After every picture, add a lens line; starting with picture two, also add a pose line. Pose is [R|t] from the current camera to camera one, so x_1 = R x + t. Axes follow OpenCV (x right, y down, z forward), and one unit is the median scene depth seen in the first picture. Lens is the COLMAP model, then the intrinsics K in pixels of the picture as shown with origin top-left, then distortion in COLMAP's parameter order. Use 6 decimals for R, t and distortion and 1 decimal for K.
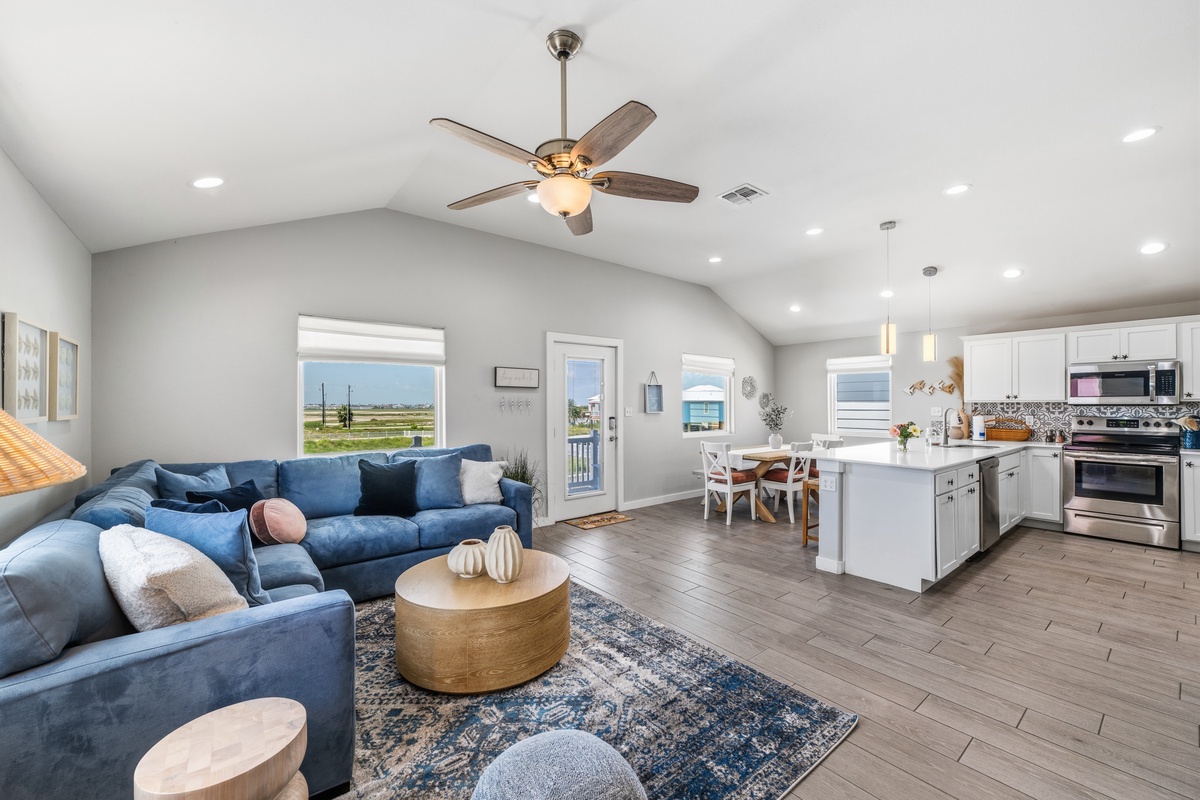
lens RADIAL K [[480.6, 0, 600.8], [0, 480.6, 402.5], [0, 0, 1]] dist [0.000786, -0.000208]
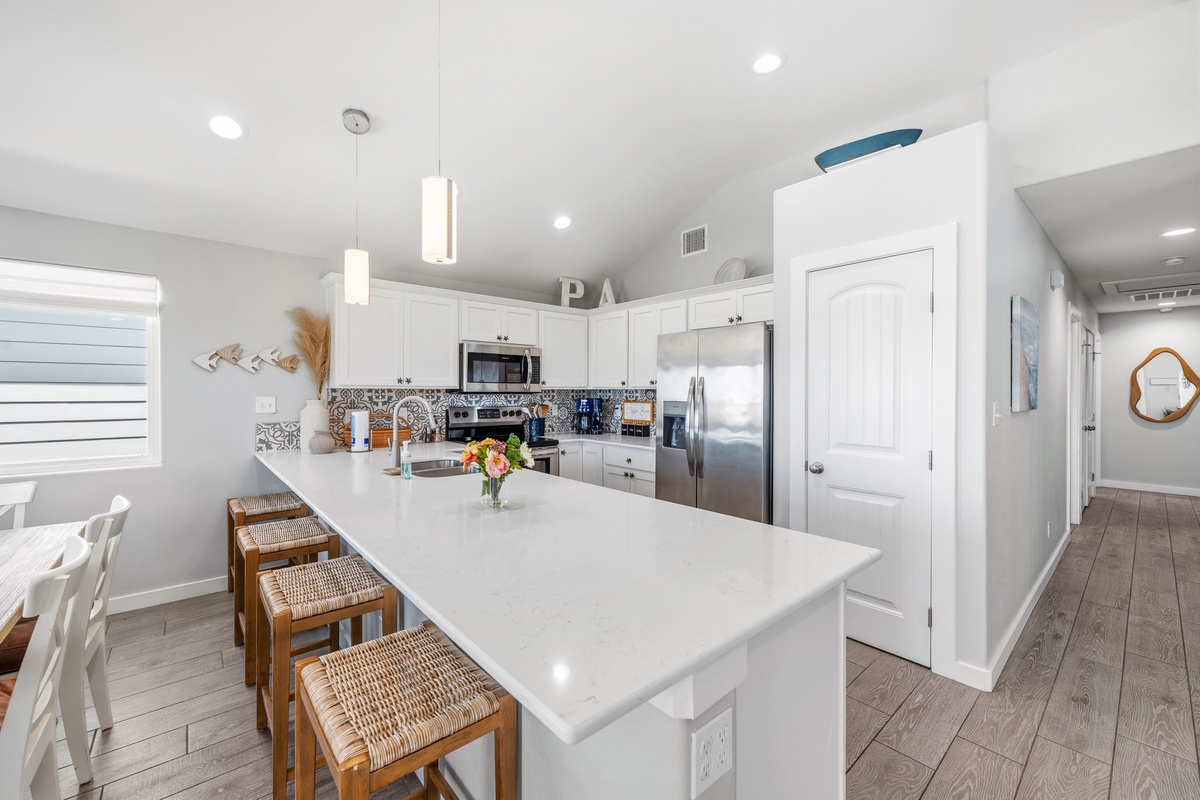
lens RADIAL K [[480.6, 0, 600.3], [0, 480.6, 397.0], [0, 0, 1]] dist [0.000786, -0.000208]
pose [[-0.055746, -0.007858, 0.998414, 0.176229], [-0.005967, 0.999954, 0.007537, 0.004480], [-0.998427, -0.005538, -0.055791, 0.777400]]
